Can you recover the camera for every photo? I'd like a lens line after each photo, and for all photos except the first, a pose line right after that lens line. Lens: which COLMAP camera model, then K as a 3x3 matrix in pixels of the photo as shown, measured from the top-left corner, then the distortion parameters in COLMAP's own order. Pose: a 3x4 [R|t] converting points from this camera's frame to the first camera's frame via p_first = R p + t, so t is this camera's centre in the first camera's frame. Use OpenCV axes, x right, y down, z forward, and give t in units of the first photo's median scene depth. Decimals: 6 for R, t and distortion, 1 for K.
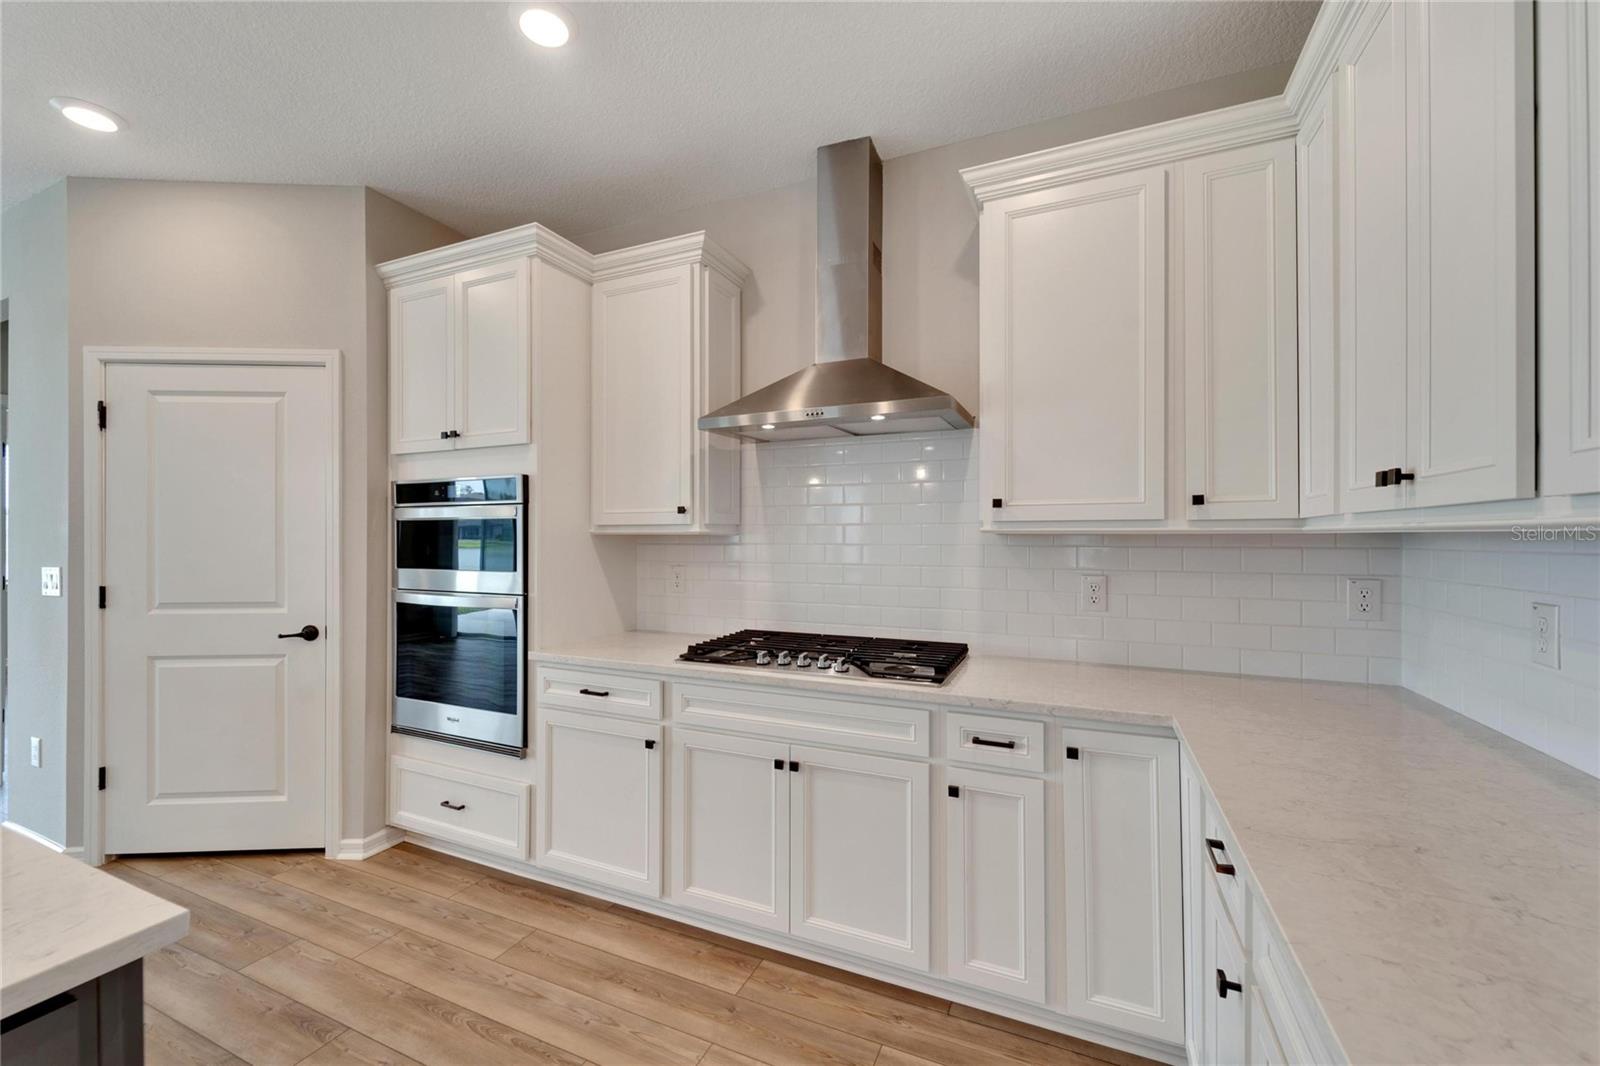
lens RADIAL K [[652.0, 0, 800.9], [0, 652.0, 538.1], [0, 0, 1]] dist [-0.001408, -0.000288]
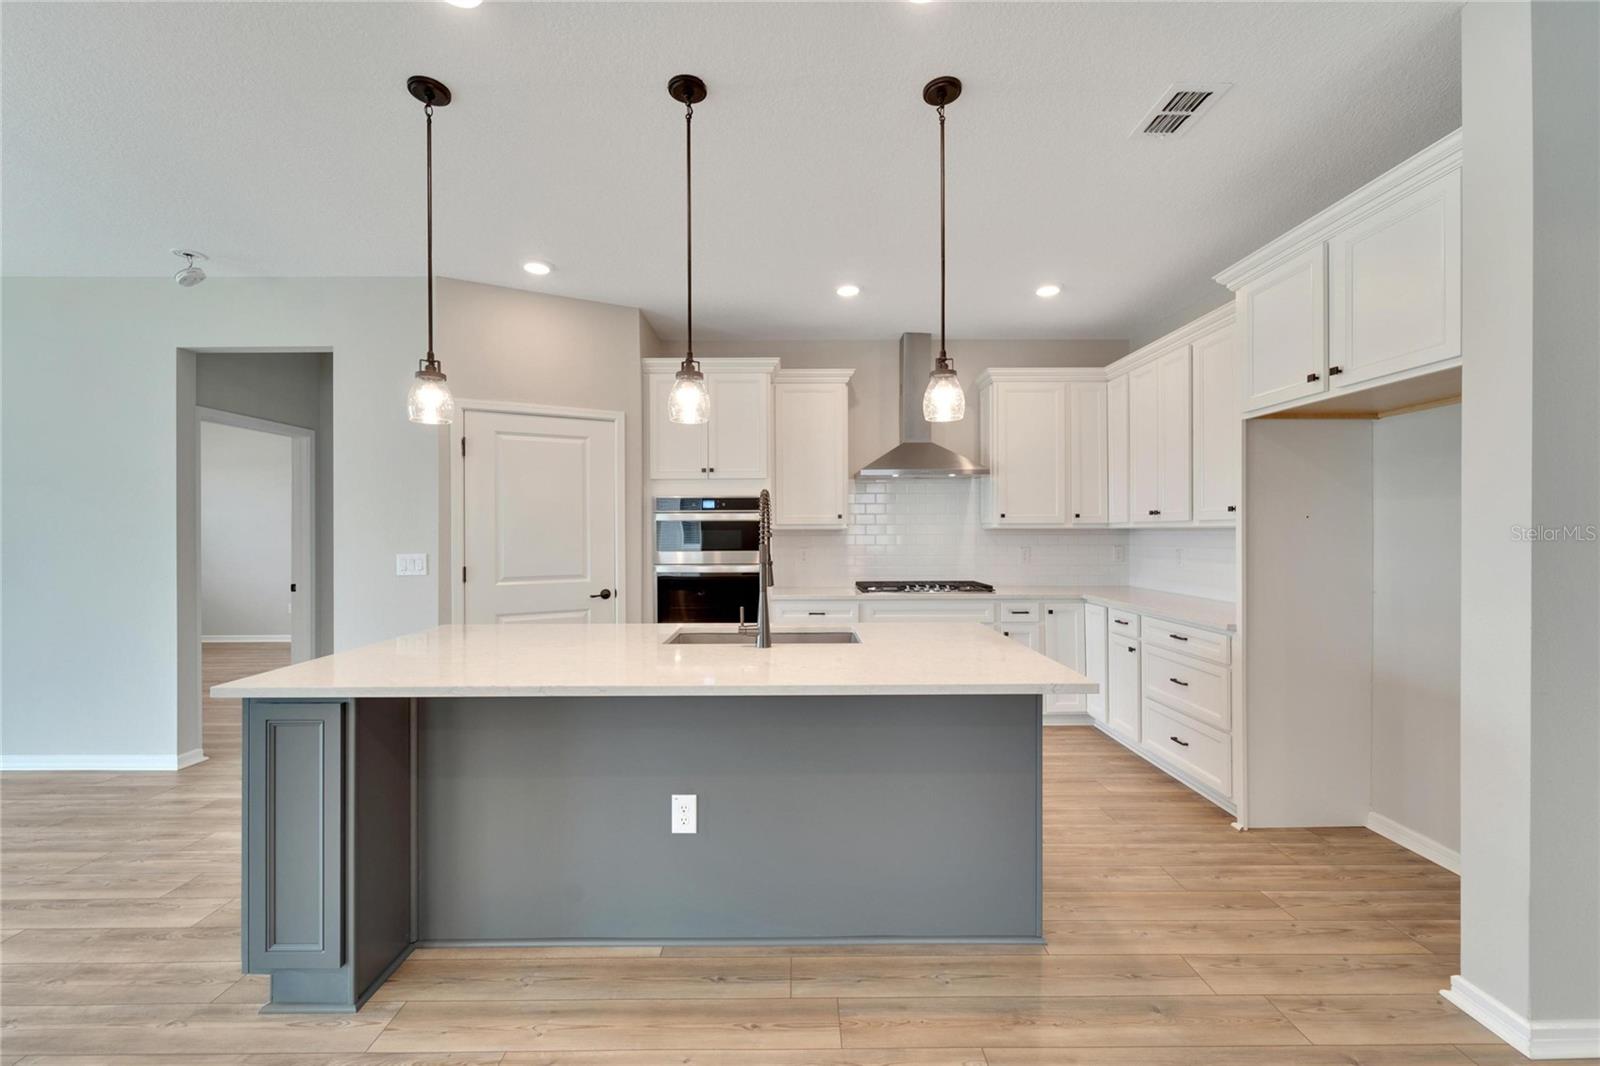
lens RADIAL K [[639.6, 0, 800.0], [0, 639.6, 533.0], [0, 0, 1]] dist [0.000890, -0.000236]
pose [[0.909682, -0.004872, 0.415278, -0.991137], [0.004427, 0.999988, 0.002035, 0.000024], [-0.415283, -0.000013, 0.909692, -0.586790]]
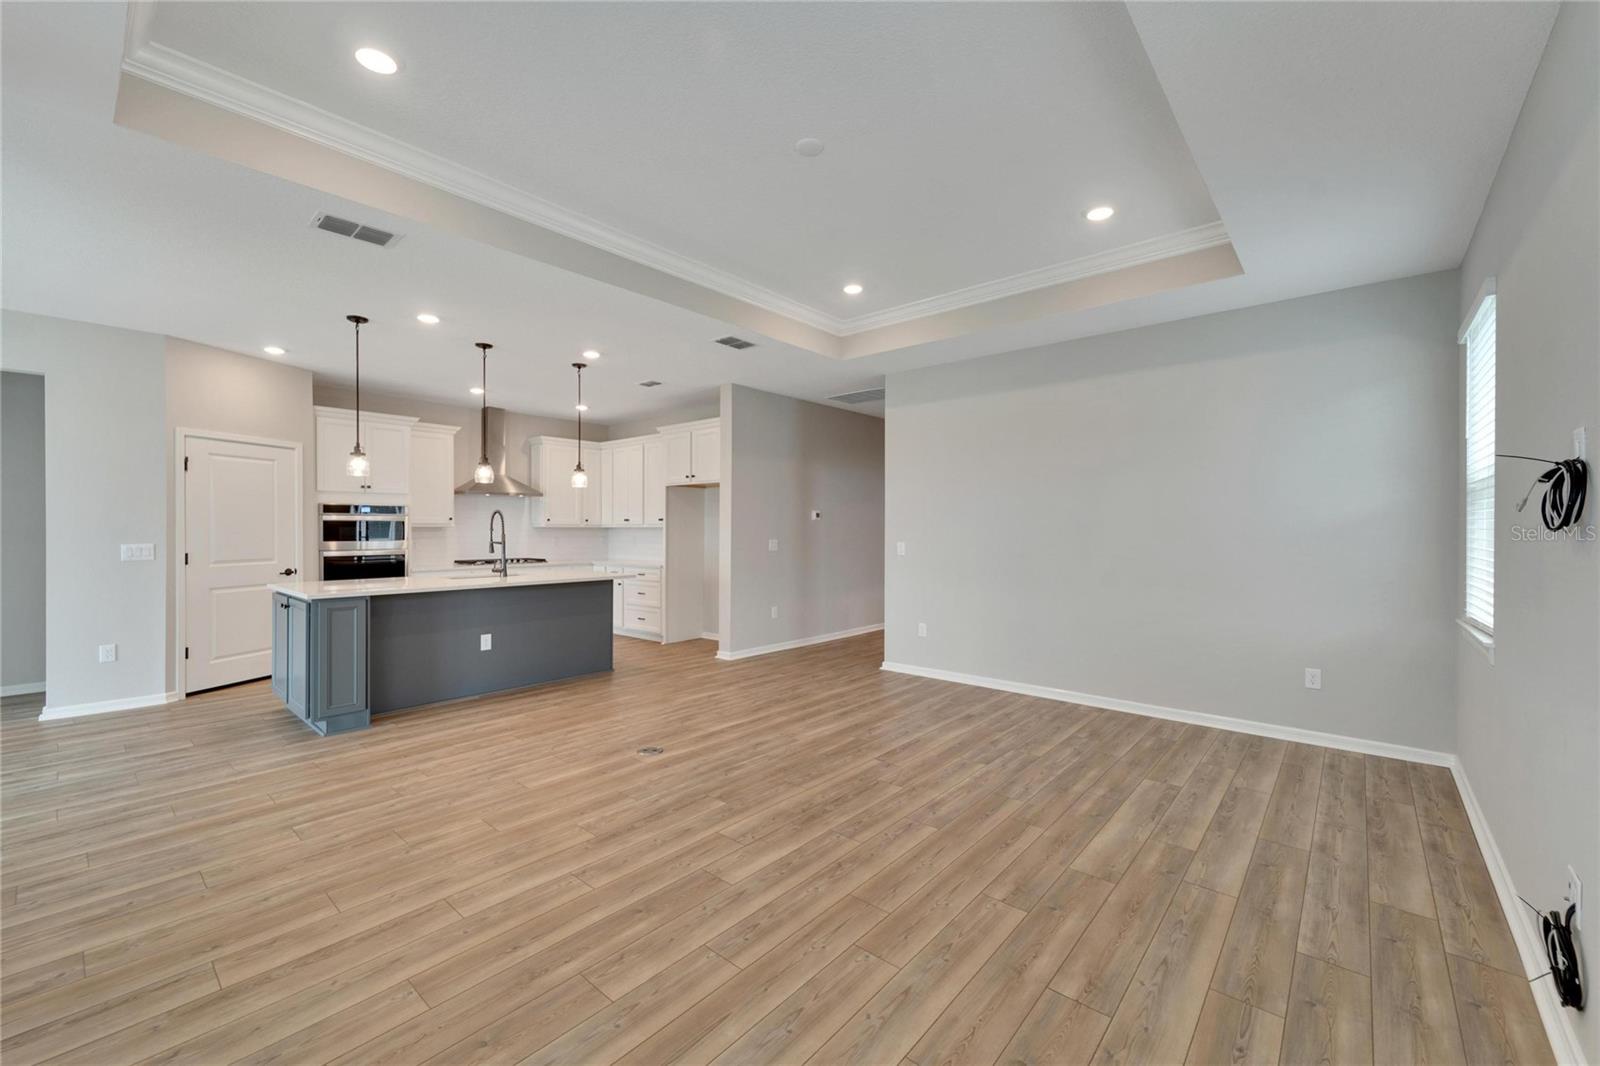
lens RADIAL K [[639.6, 0, 800.0], [0, 639.6, 533.0], [0, 0, 1]] dist [0.000890, -0.000236]
pose [[0.286791, -0.007004, 0.957967, -2.376131], [-0.001334, 0.999969, 0.007711, -0.002801], [-0.957992, -0.003490, 0.286773, -1.281982]]
